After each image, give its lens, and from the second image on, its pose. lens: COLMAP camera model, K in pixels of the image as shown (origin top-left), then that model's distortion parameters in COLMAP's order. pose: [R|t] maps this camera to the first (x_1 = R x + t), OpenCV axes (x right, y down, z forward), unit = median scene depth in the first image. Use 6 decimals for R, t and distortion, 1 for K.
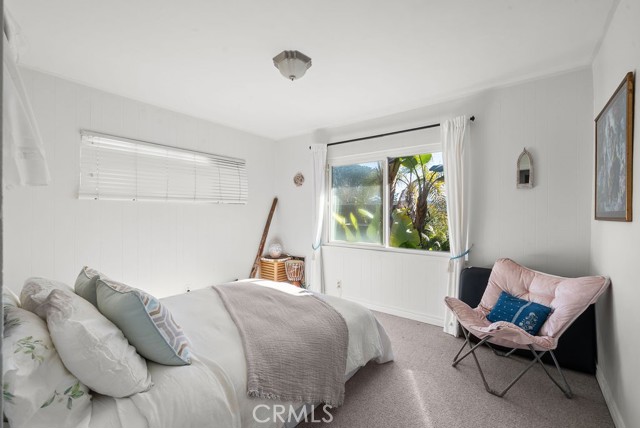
lens RADIAL K [[277.4, 0, 319.3], [0, 277.4, 214.3], [0, 0, 1]] dist [0.001159, 0.000506]
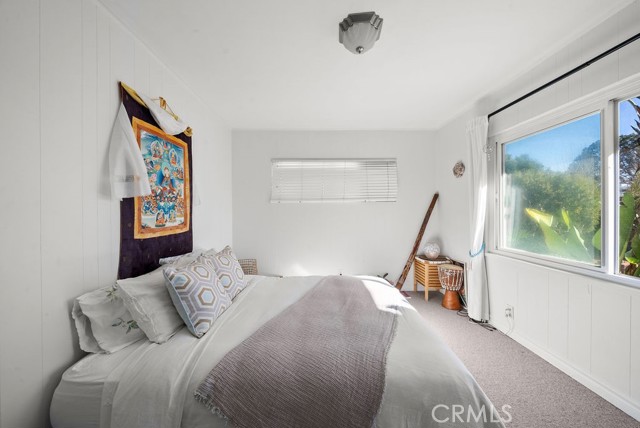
lens RADIAL K [[223.7, 0, 320.5], [0, 223.7, 212.1], [0, 0, 1]] dist [-0.007793, -0.000036]
pose [[0.619626, -0.003243, -0.784891, 0.211228], [0.005981, 0.999982, 0.000589, 0.000432], [0.784875, -0.005059, 0.619634, 0.283659]]
